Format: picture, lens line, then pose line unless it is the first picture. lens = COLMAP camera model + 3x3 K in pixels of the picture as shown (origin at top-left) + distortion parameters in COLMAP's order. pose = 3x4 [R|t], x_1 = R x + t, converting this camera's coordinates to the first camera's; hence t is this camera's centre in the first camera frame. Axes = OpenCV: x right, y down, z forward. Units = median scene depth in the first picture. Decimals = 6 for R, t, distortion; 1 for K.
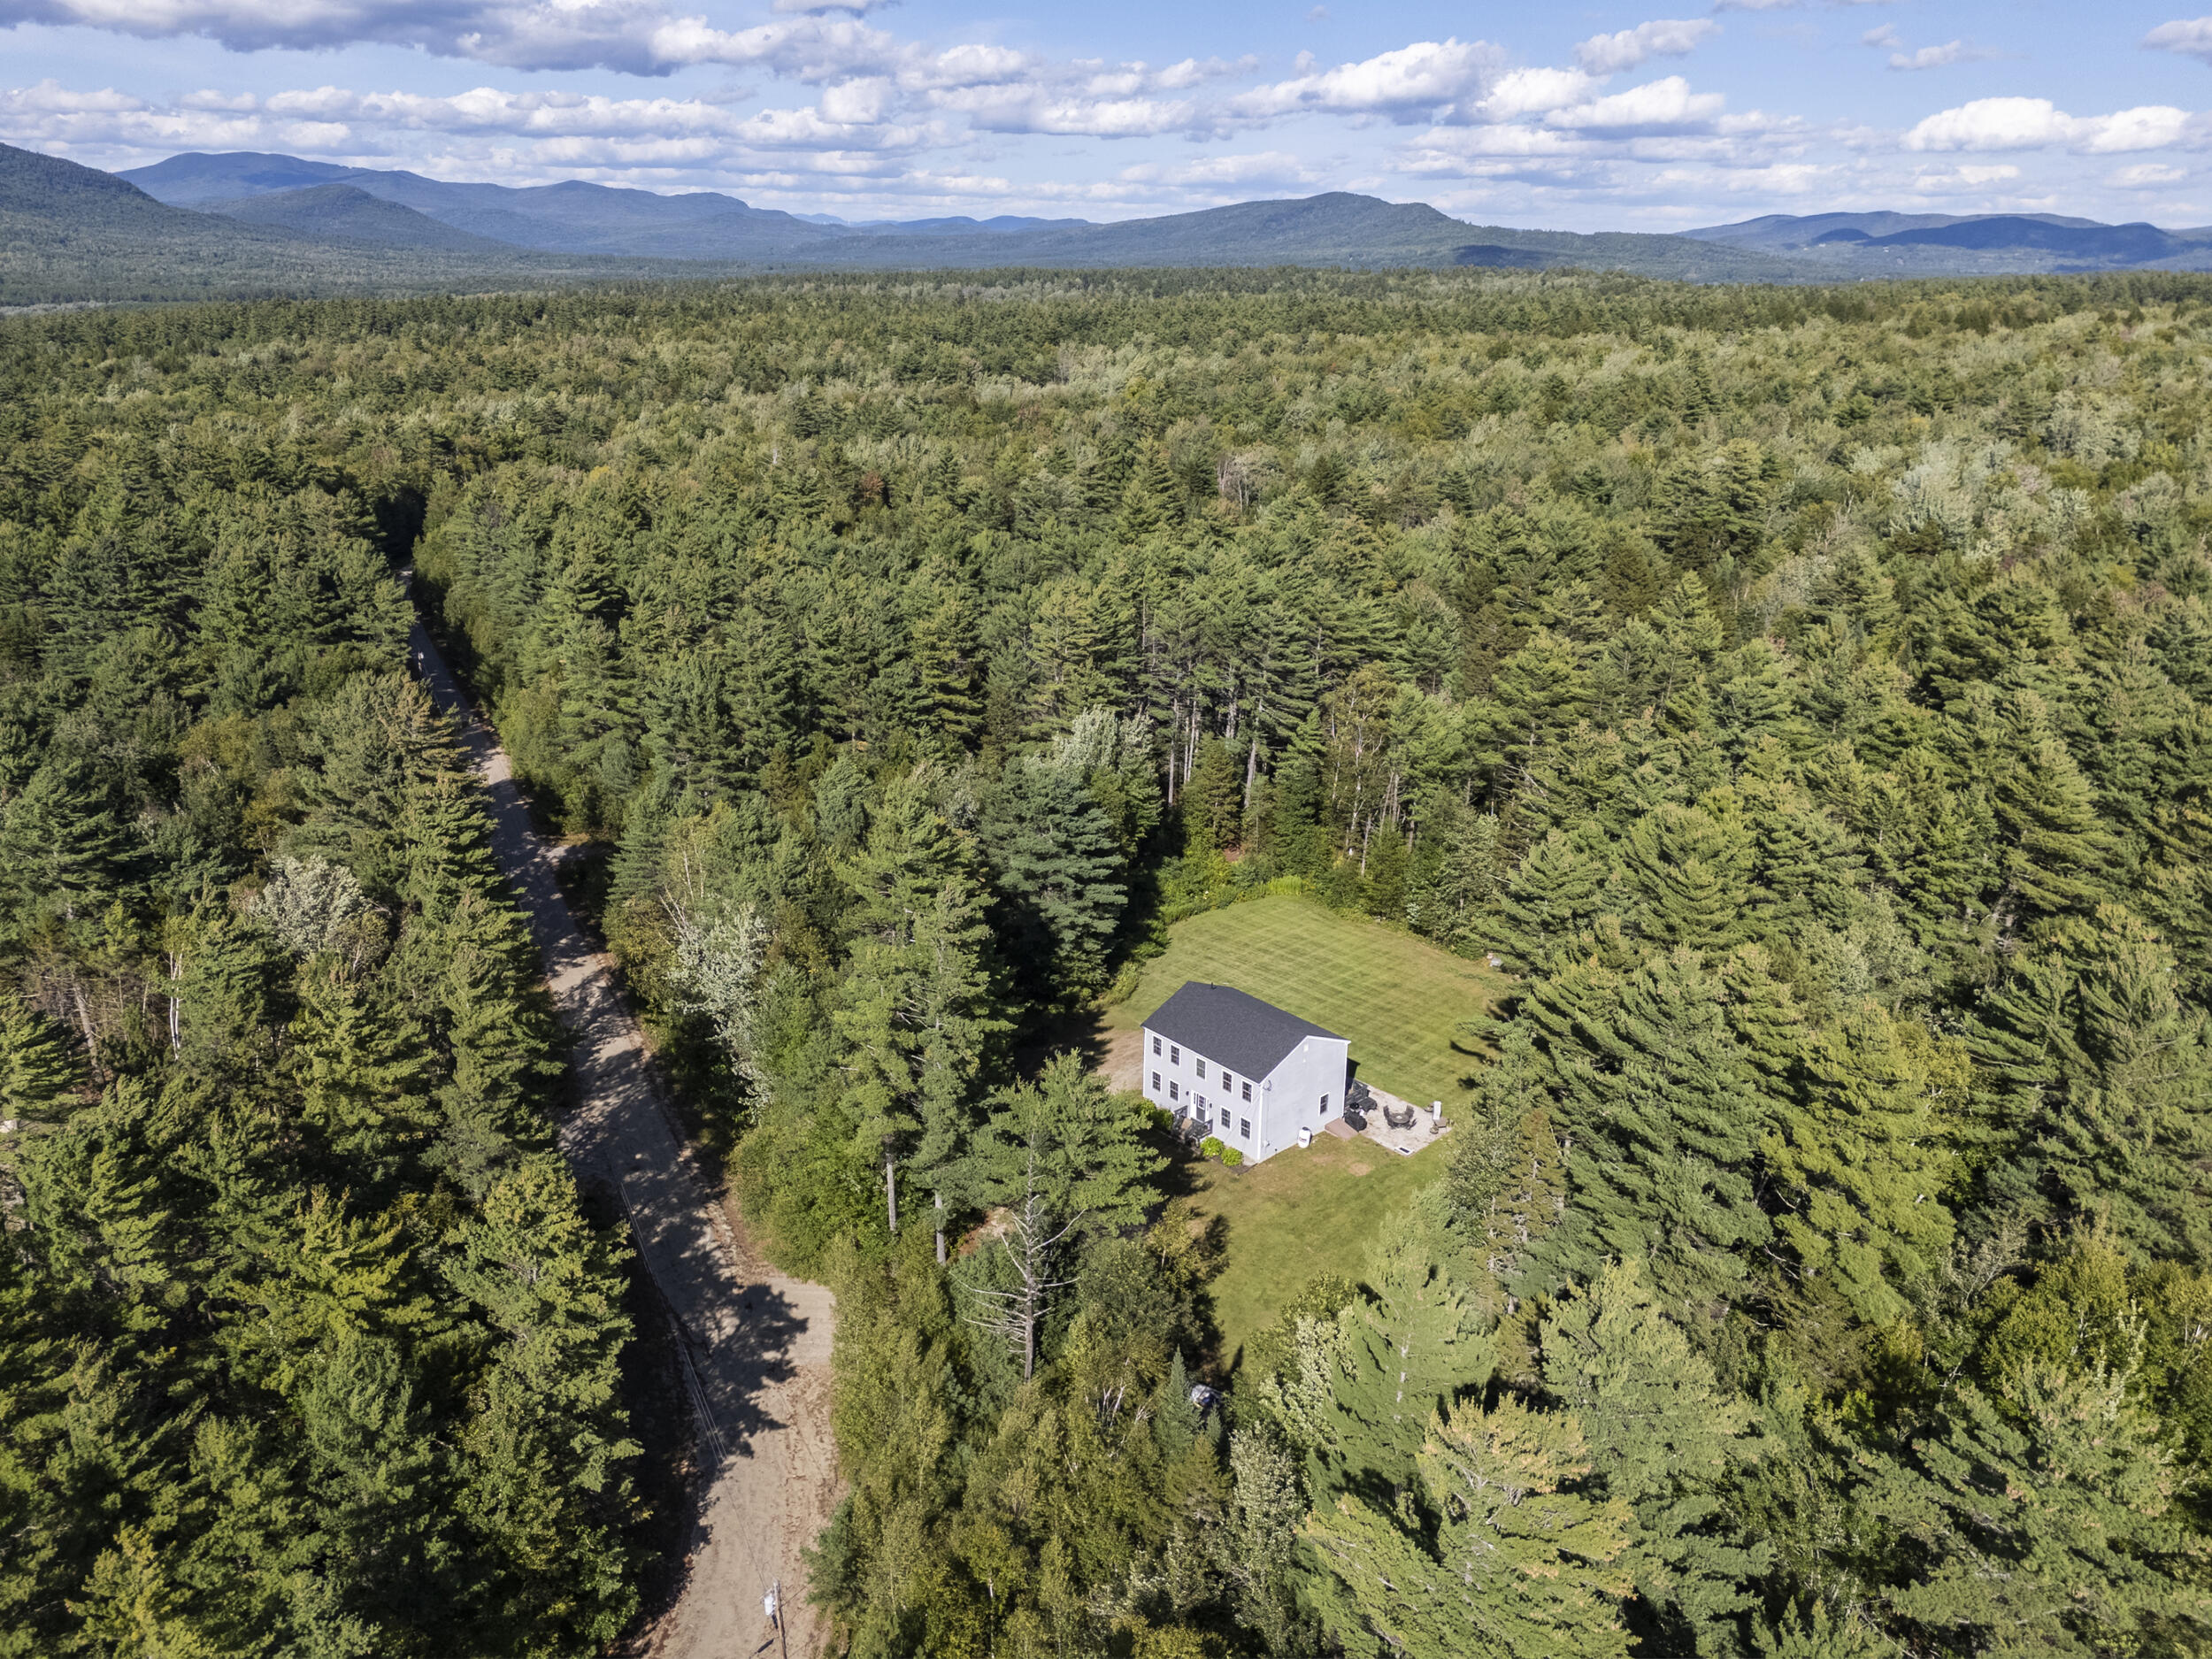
lens RADIAL K [[1595.2, 0, 1113.5], [0, 1595.2, 804.8], [0, 0, 1]] dist [0.030565, -0.004209]
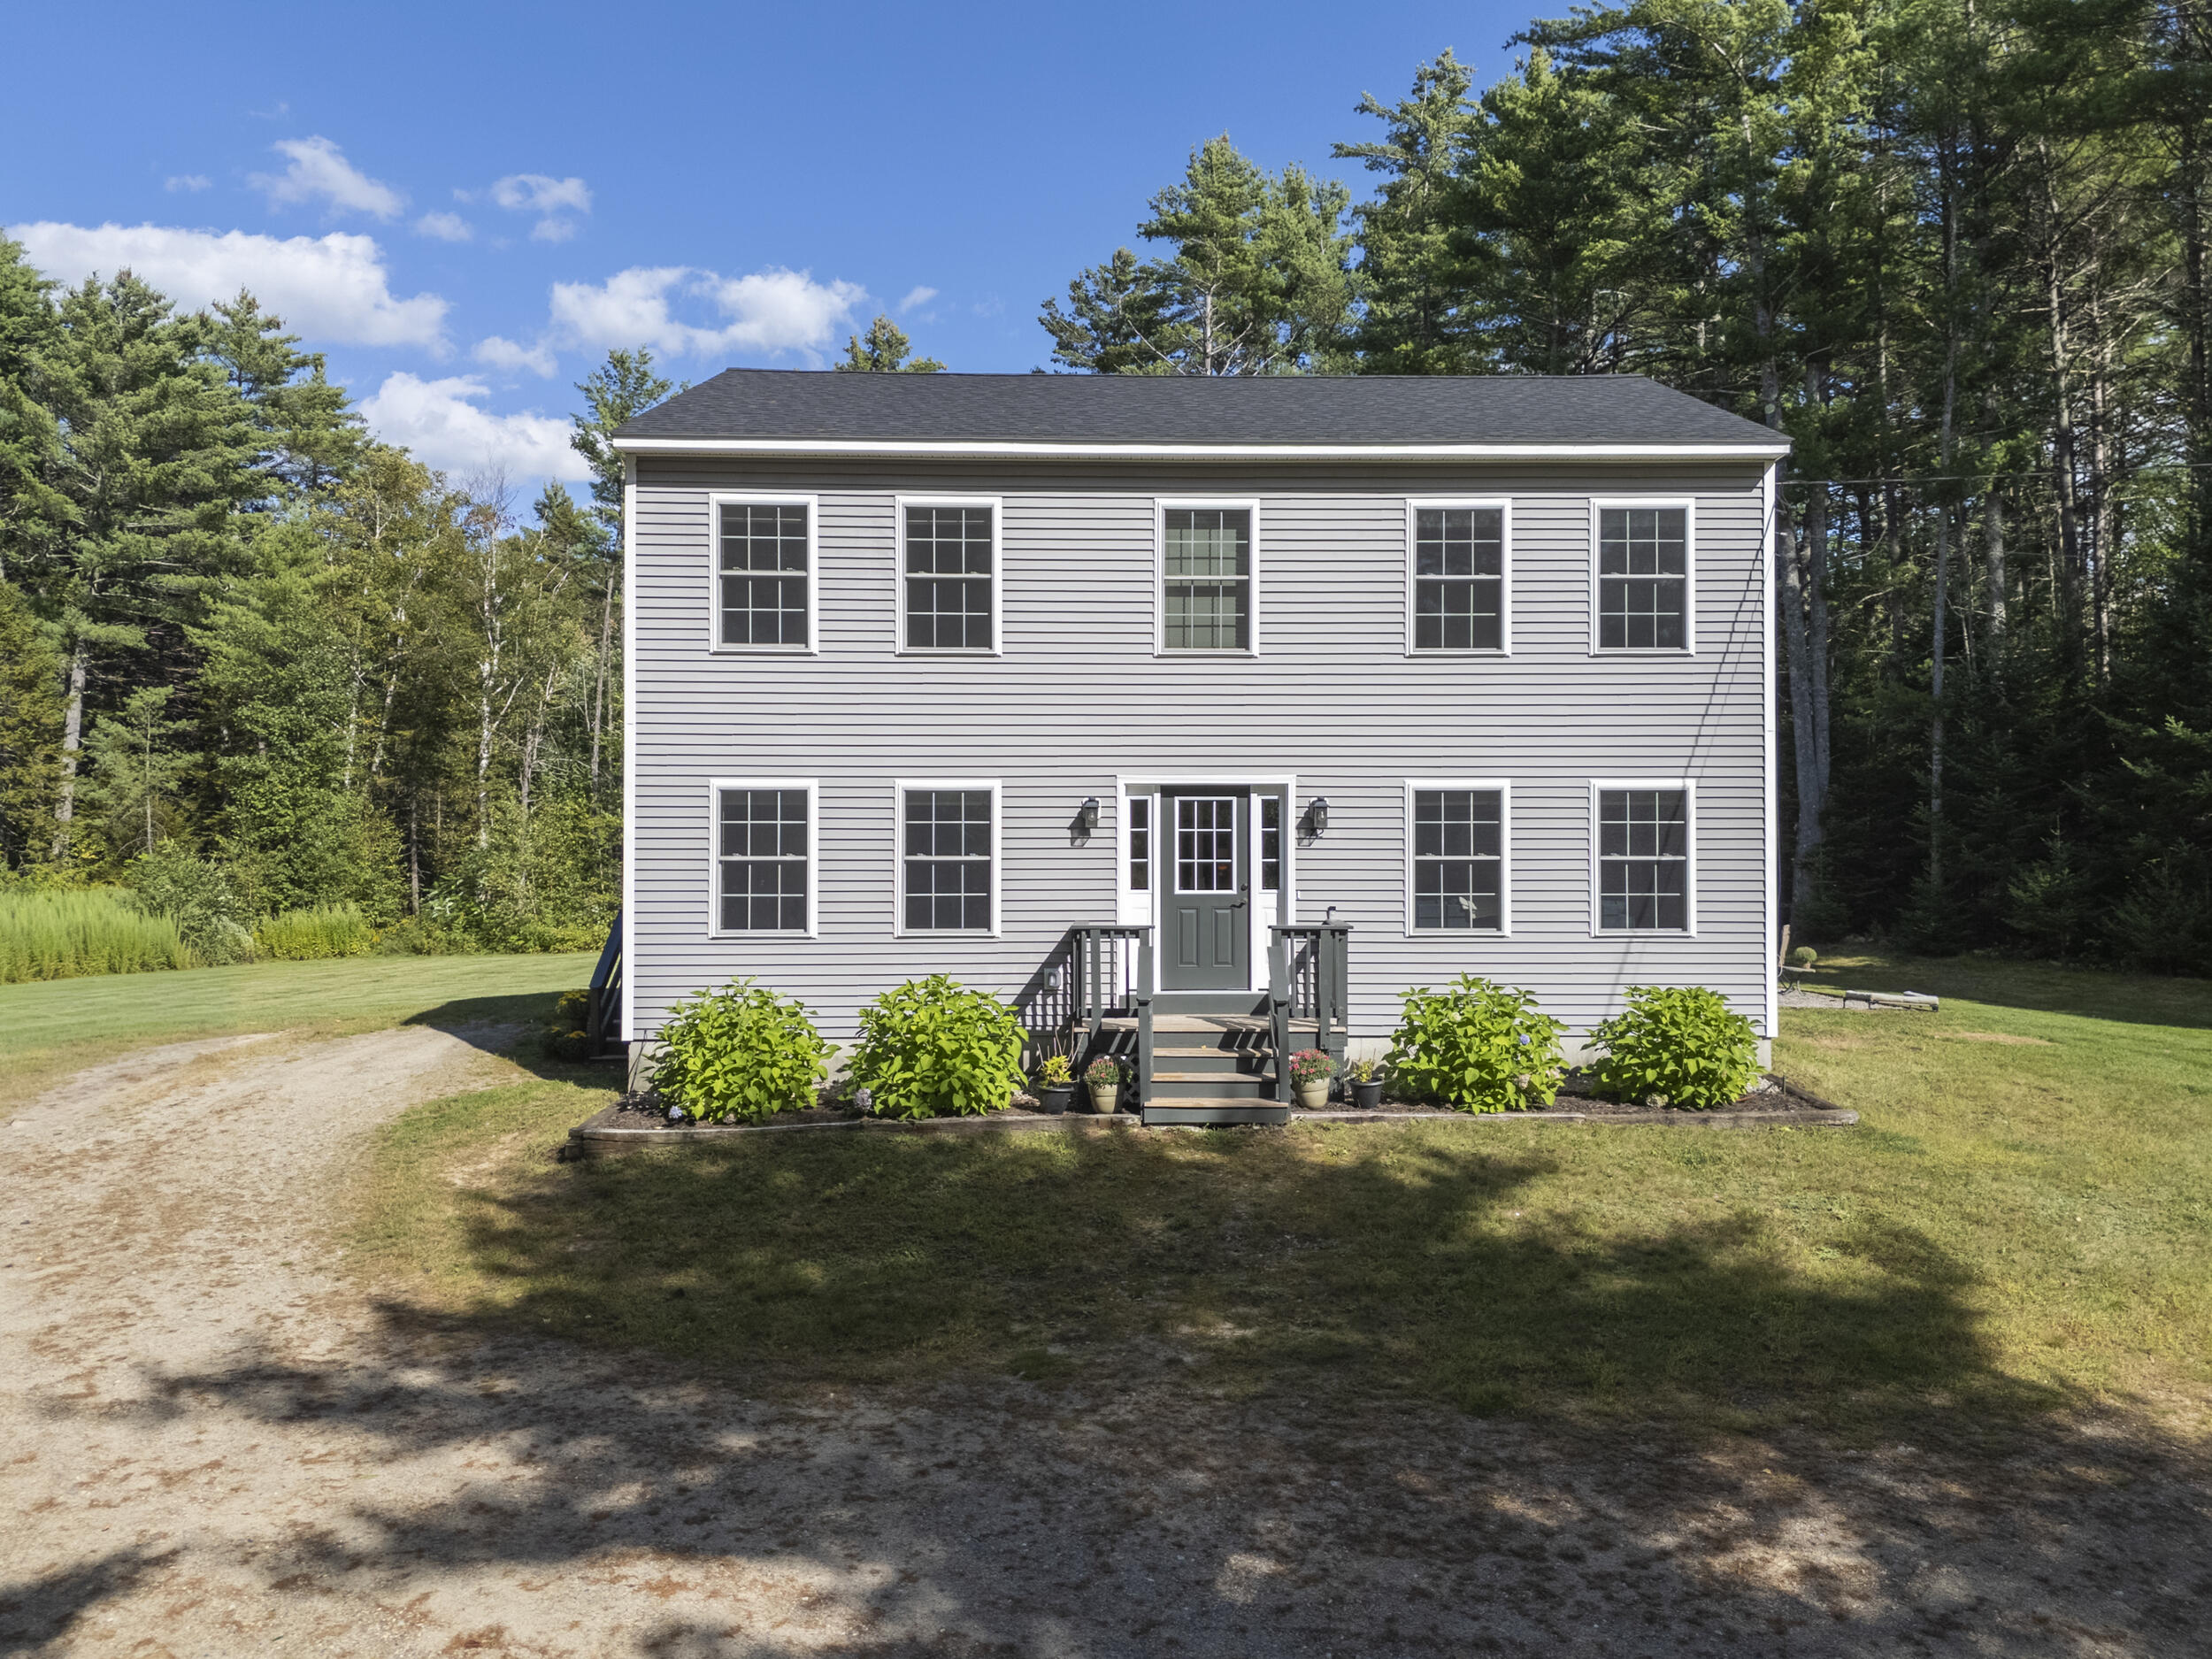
lens RADIAL K [[1595.2, 0, 1113.5], [0, 1595.2, 804.8], [0, 0, 1]] dist [0.030565, -0.004209]
pose [[0.664675, -0.006608, 0.747103, -0.041011], [0.253724, 0.942531, -0.217394, 0.150355], [-0.702731, 0.334054, 0.628154, 0.649097]]
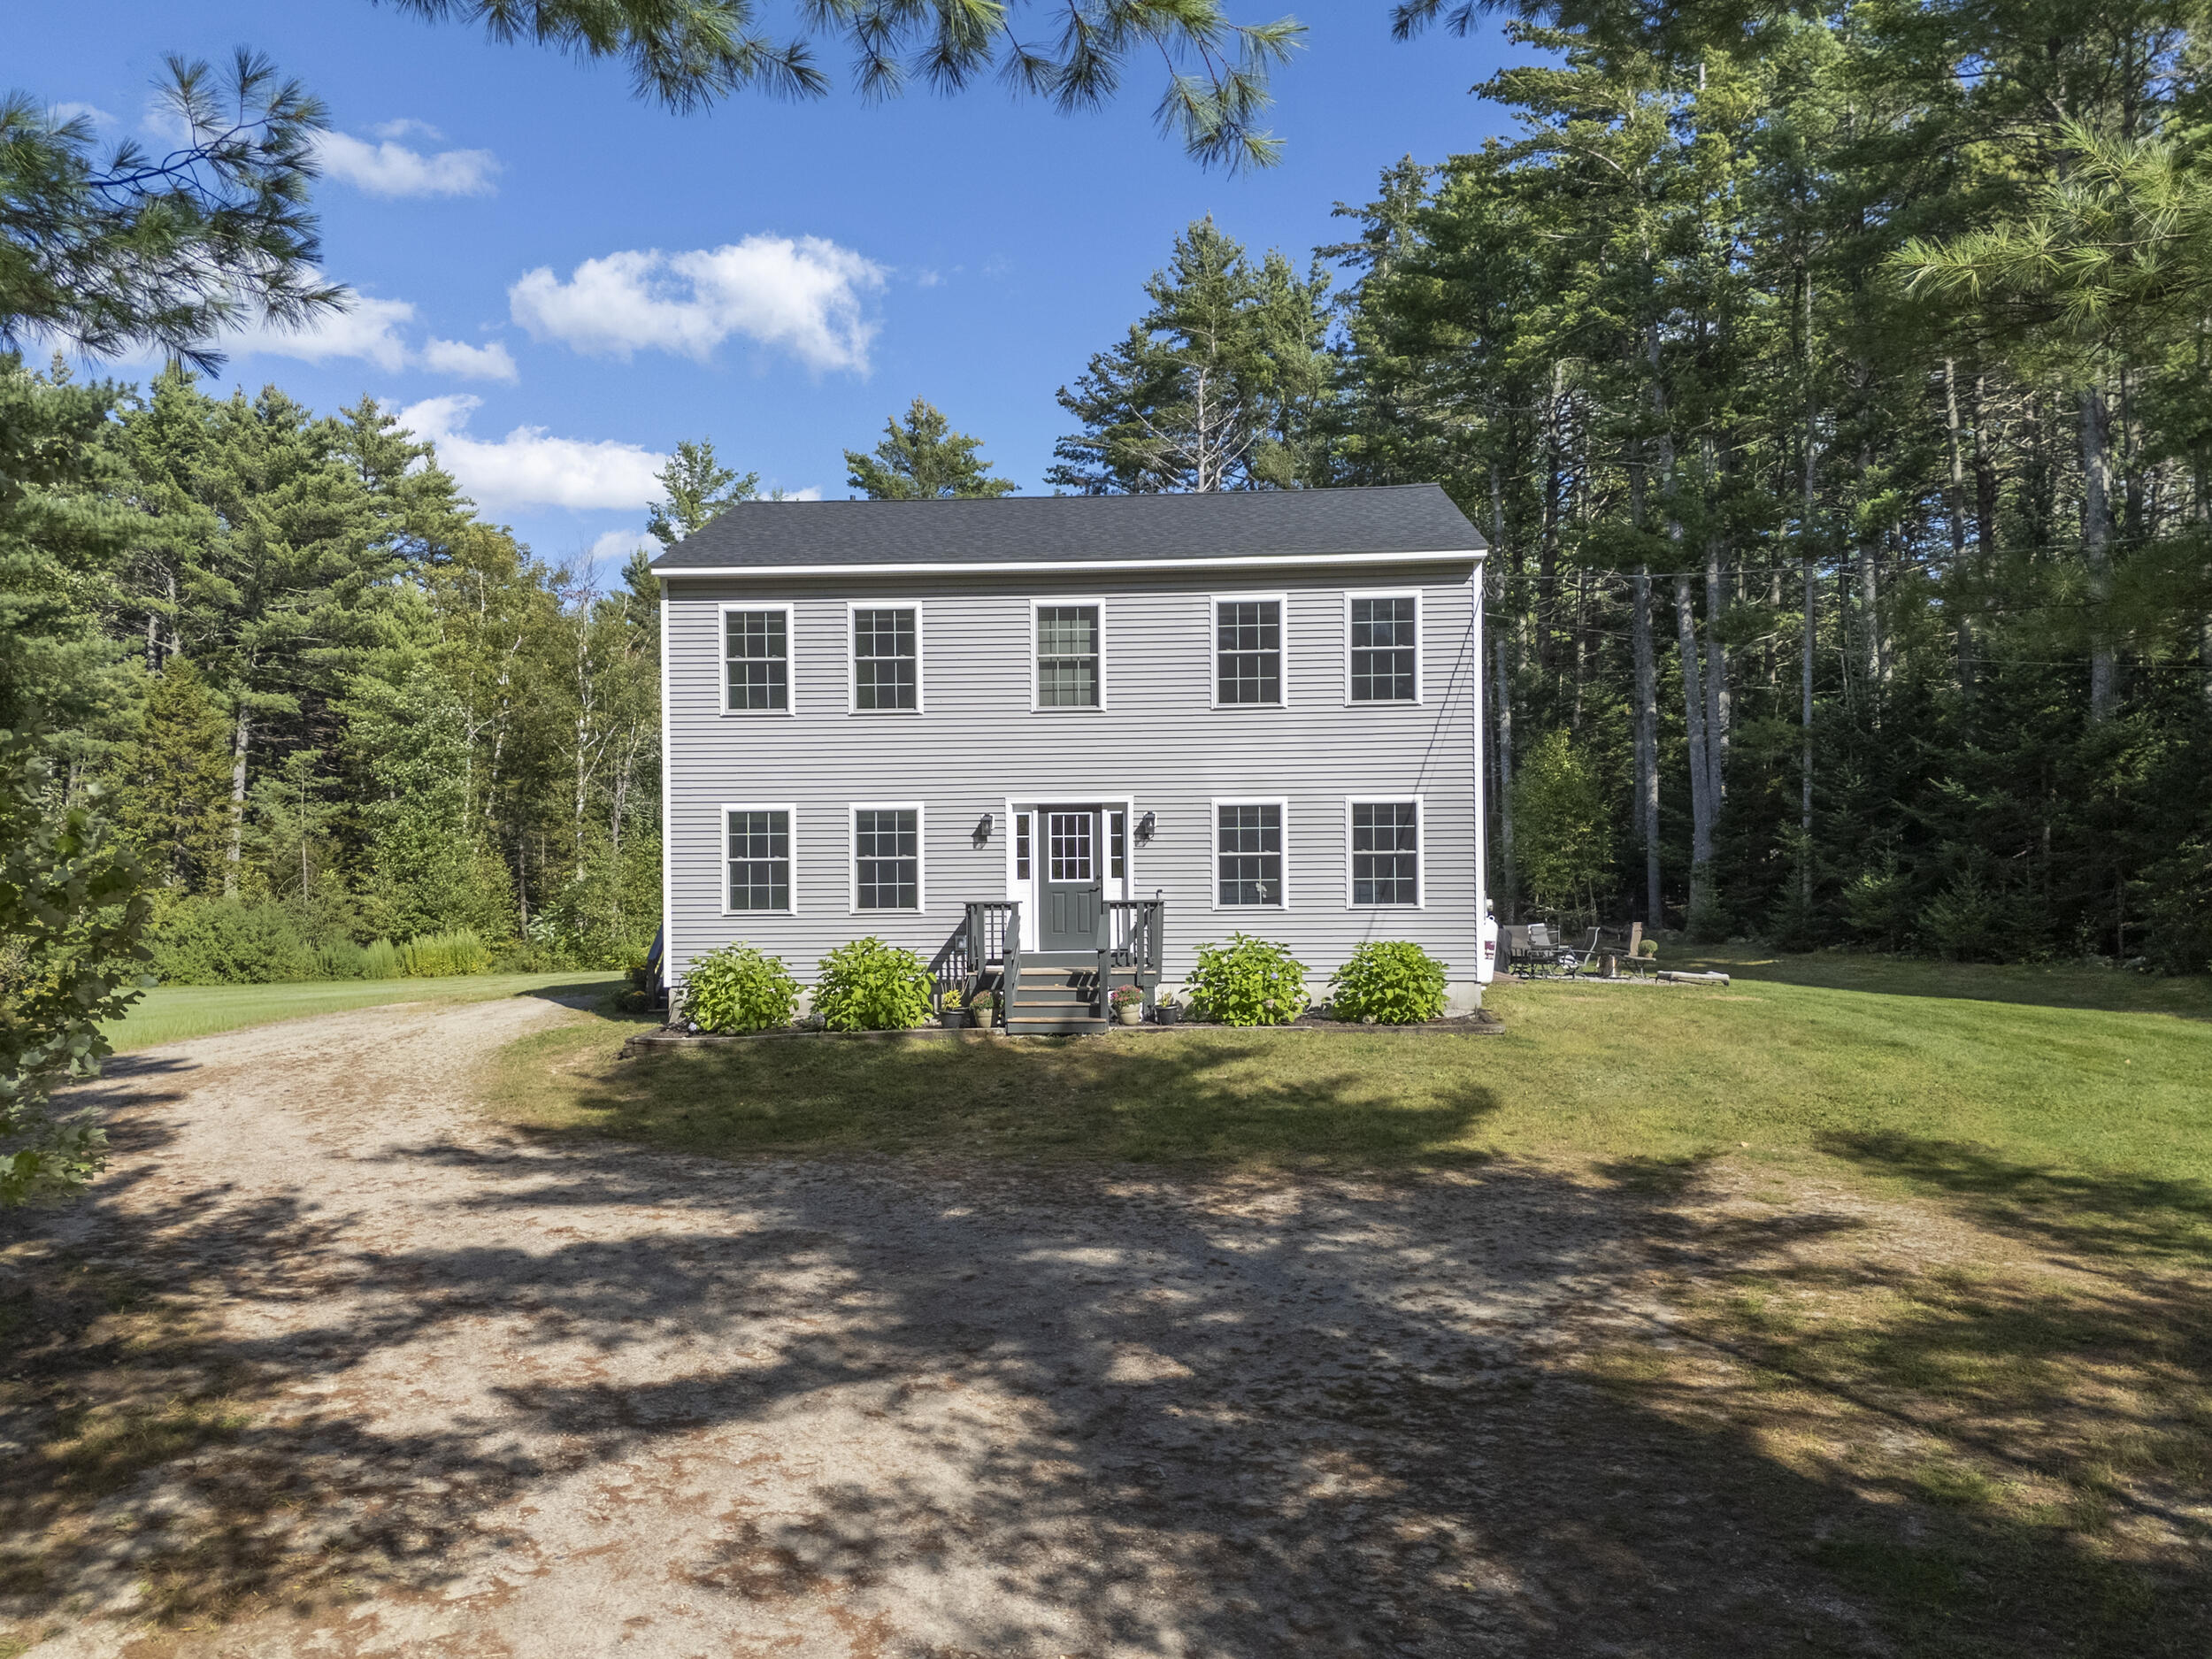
lens RADIAL K [[1546.7, 0, 1052.1], [0, 1546.7, 865.1], [0, 0, 1]] dist [0.034981, 0.000347]
pose [[0.723132, -0.023727, 0.690302, -0.057441], [0.246507, 0.942461, -0.225836, 0.164398], [-0.645224, 0.333474, 0.687372, 0.616578]]
